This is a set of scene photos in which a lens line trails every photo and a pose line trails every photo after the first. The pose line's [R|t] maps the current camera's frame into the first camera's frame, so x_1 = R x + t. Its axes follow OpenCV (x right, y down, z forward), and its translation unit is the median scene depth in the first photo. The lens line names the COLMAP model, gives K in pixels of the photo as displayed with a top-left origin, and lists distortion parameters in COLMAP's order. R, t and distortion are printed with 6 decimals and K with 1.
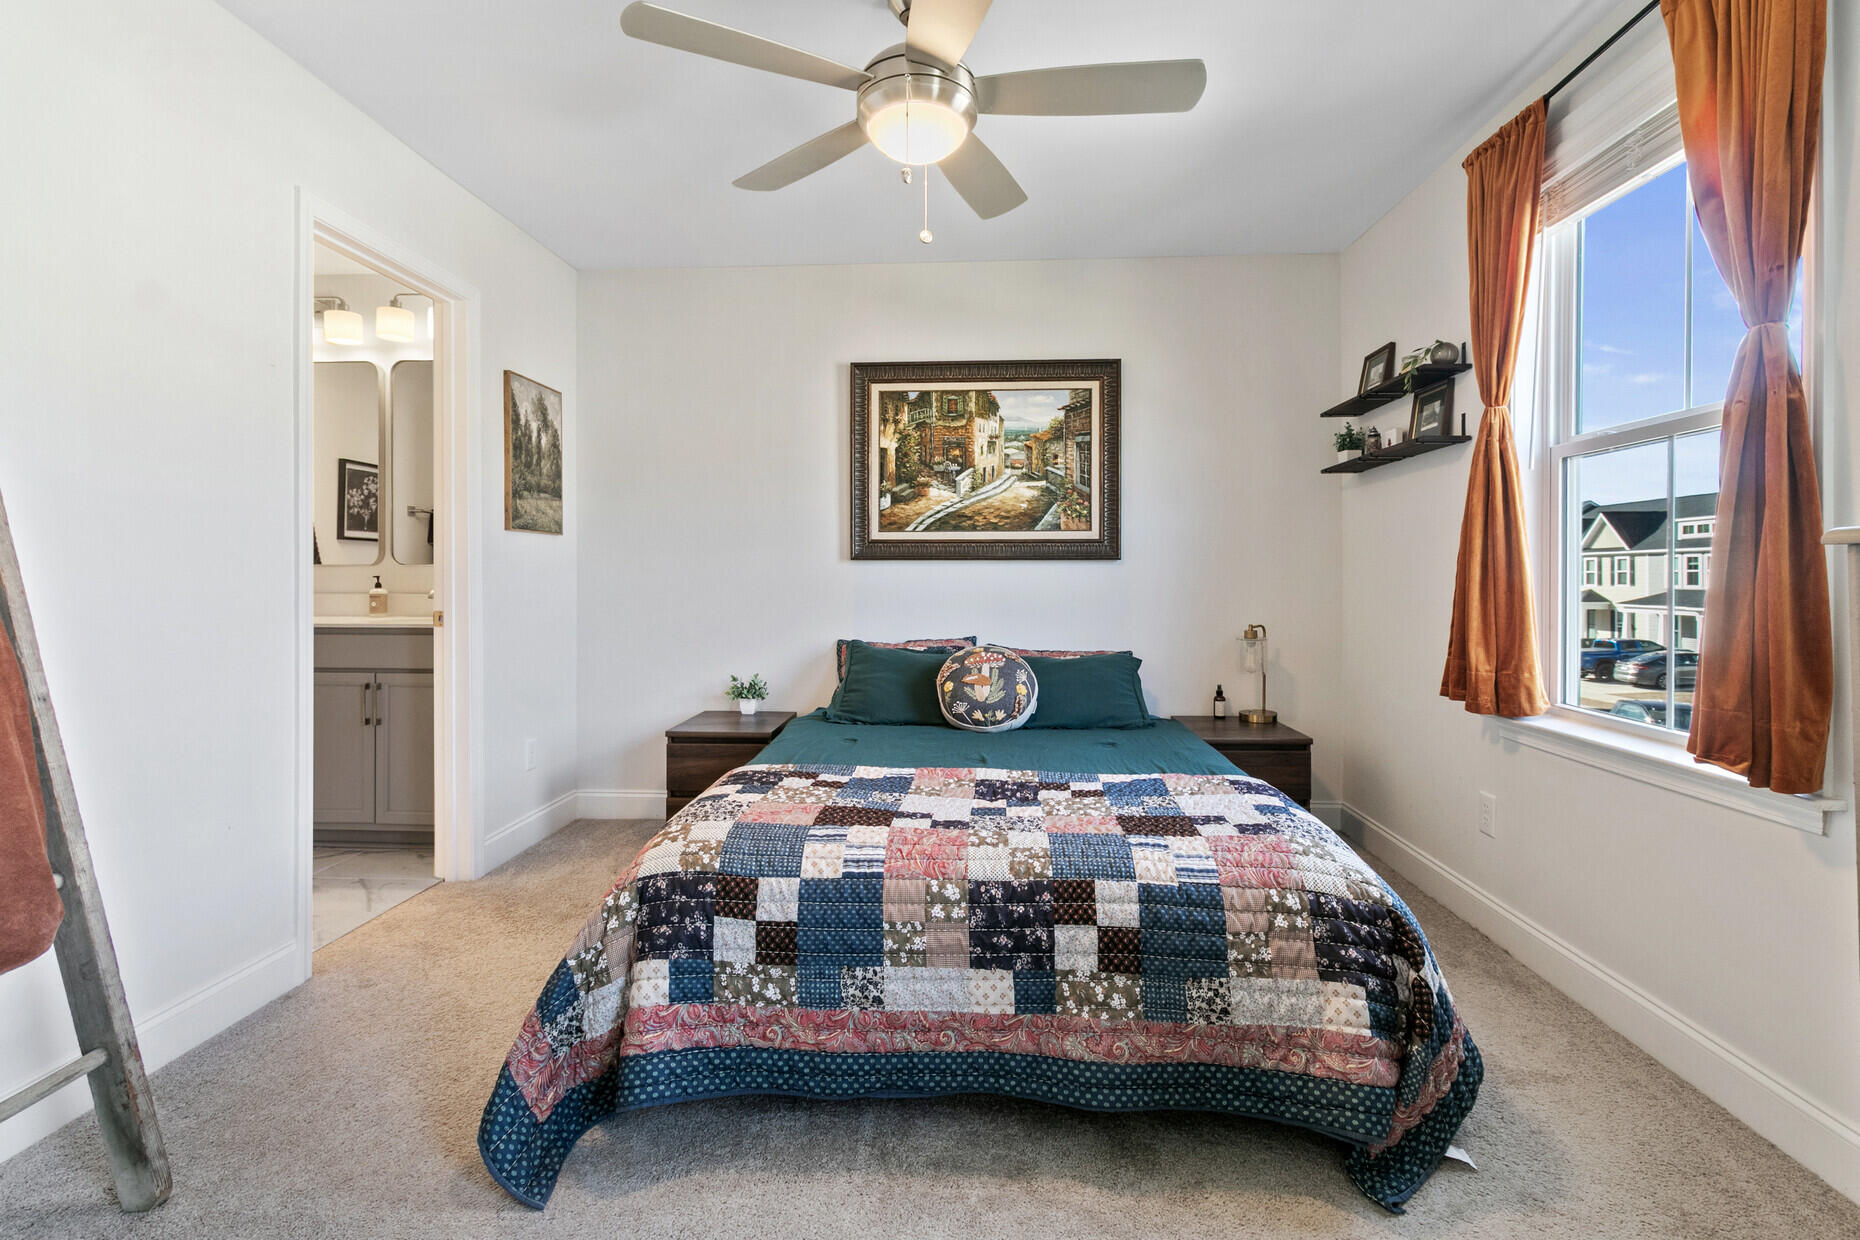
lens RADIAL K [[862.8, 0, 933.9], [0, 862.8, 606.5], [0, 0, 1]] dist [0.001018, 0.000432]
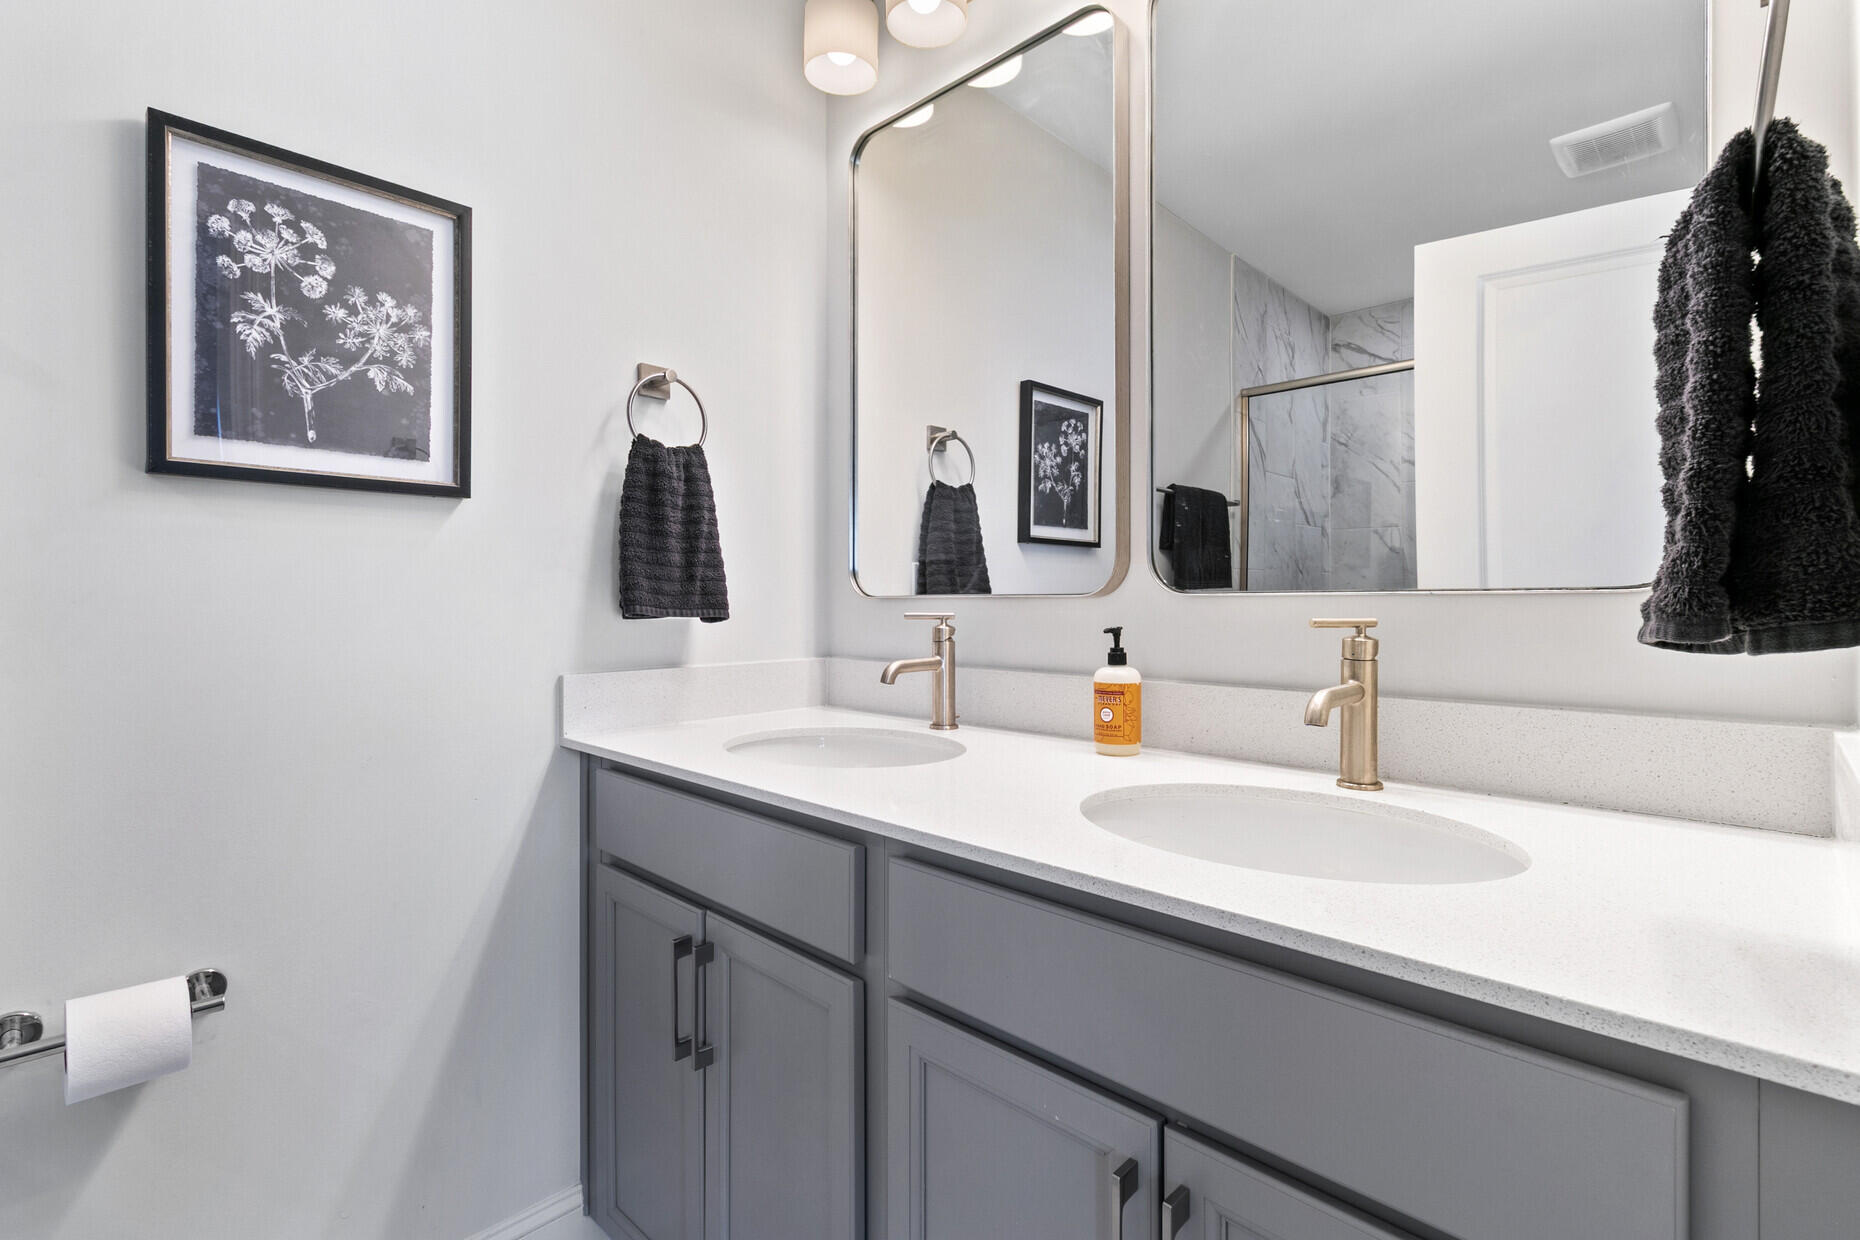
lens RADIAL K [[862.8, 0, 933.9], [0, 862.8, 606.5], [0, 0, 1]] dist [0.001018, 0.000432]
pose [[0.761310, -0.012493, -0.648268, -0.400020], [-0.001828, 0.999769, -0.021414, -0.030499], [0.648386, 0.017487, 0.761111, 0.581914]]
